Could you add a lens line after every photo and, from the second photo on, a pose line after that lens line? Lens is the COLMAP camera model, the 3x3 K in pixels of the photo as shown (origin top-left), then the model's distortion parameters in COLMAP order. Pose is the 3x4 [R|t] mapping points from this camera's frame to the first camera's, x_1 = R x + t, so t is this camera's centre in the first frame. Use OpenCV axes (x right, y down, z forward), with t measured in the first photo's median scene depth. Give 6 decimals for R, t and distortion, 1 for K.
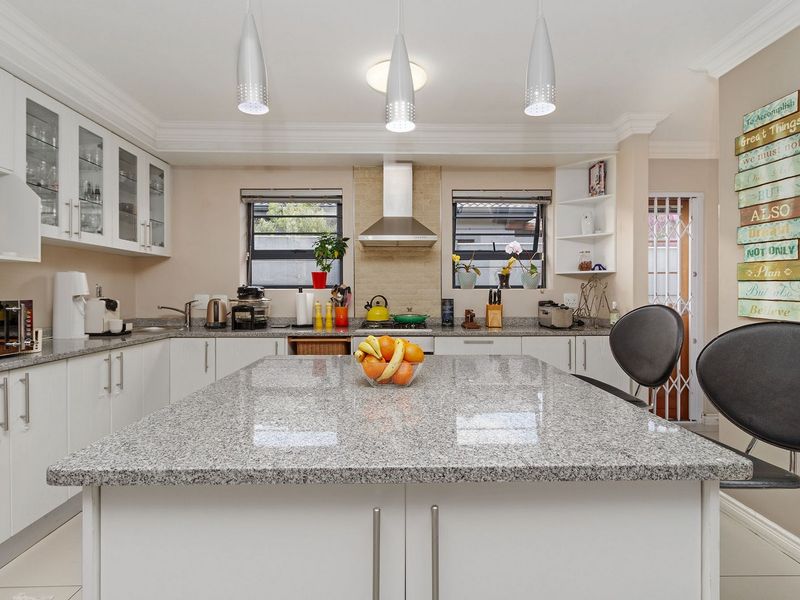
lens RADIAL K [[405.0, 0, 387.9], [0, 405.0, 286.7], [0, 0, 1]] dist [-0.000180, -0.000001]
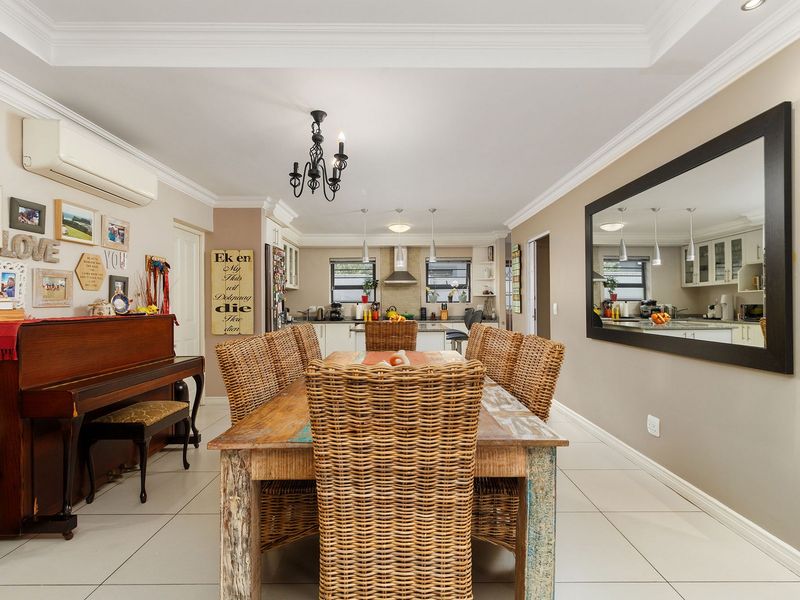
lens RADIAL K [[405.0, 0, 402.5], [0, 405.0, 300.0], [0, 0, 1]] dist [-0.000180, -0.000001]
pose [[0.999396, -0.002909, 0.034642, -0.043191], [0.003051, 0.999987, -0.004055, -0.001892], [-0.034630, 0.004158, 0.999392, -1.207037]]
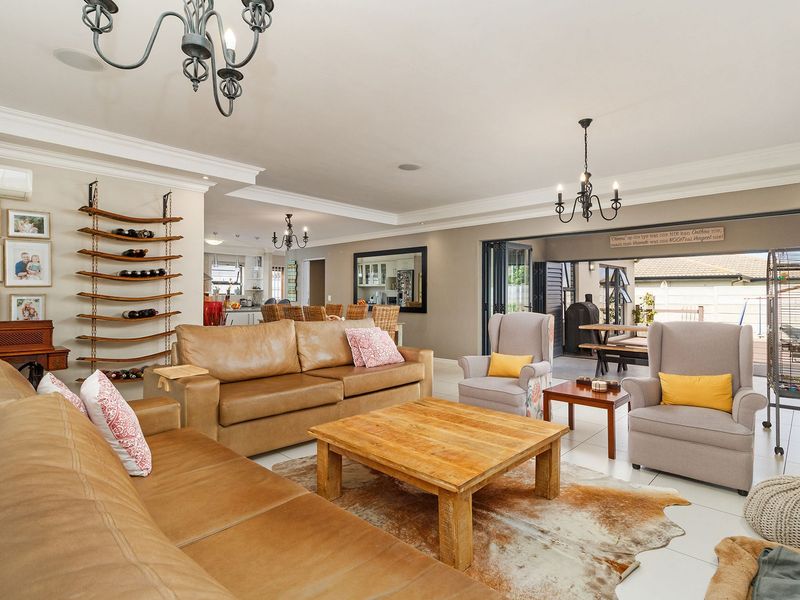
lens RADIAL K [[405.0, 0, 395.4], [0, 405.0, 295.5], [0, 0, 1]] dist [-0.000180, -0.000001]
pose [[0.666779, 0.001561, 0.745254, -1.158770], [-0.003828, 0.999992, 0.001331, 0.000727], [-0.745246, -0.003740, 0.666779, -1.969631]]
